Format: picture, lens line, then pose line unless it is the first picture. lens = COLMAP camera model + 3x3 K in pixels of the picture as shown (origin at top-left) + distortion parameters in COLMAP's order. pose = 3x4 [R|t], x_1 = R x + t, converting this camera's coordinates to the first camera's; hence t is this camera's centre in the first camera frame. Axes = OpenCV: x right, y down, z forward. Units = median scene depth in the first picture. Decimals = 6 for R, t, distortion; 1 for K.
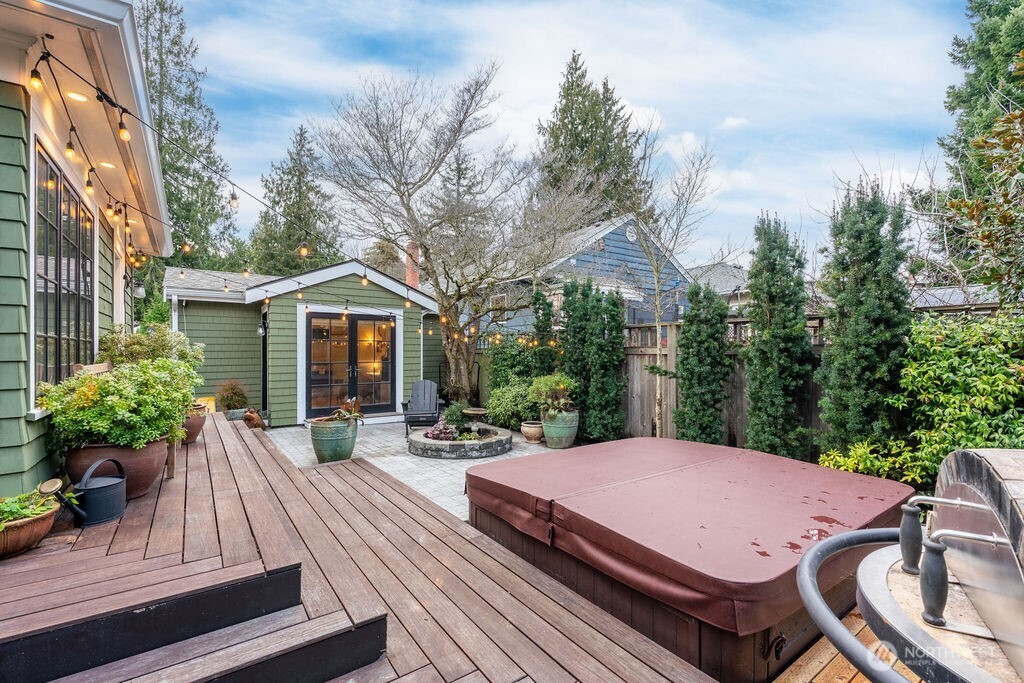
lens RADIAL K [[449.1, 0, 507.5], [0, 449.1, 350.4], [0, 0, 1]] dist [-0.007330, 0.001163]
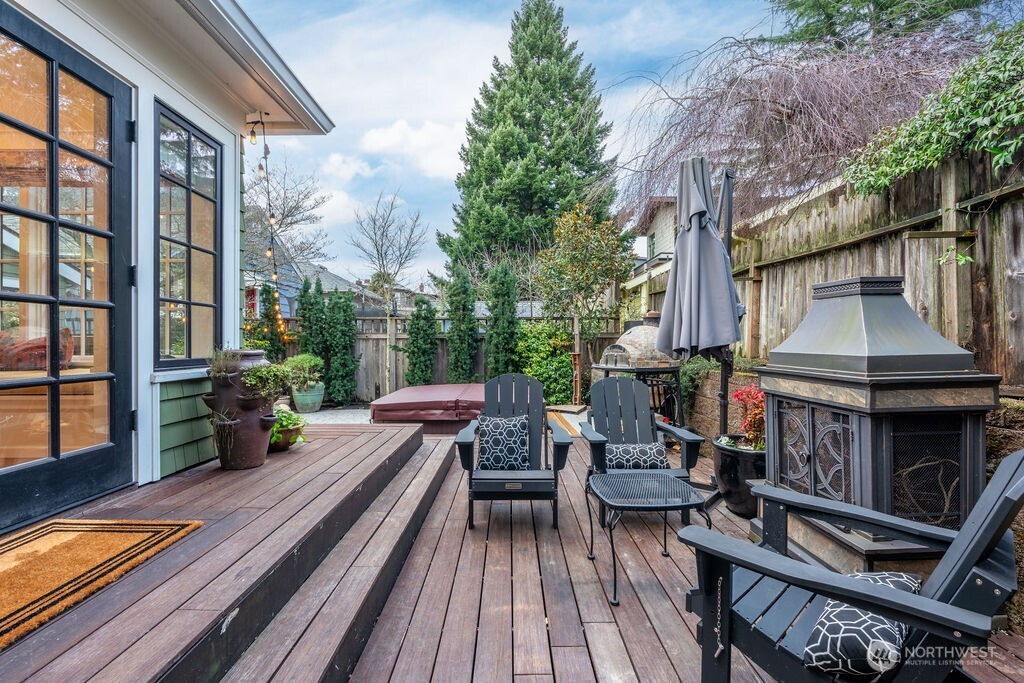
lens RADIAL K [[449.1, 0, 506.8], [0, 449.1, 340.7], [0, 0, 1]] dist [-0.007330, 0.001163]
pose [[0.581409, 0.005861, 0.813590, -0.610432], [-0.002069, 0.999981, -0.005726, 0.023710], [-0.813609, 0.001646, 0.581411, -0.185054]]
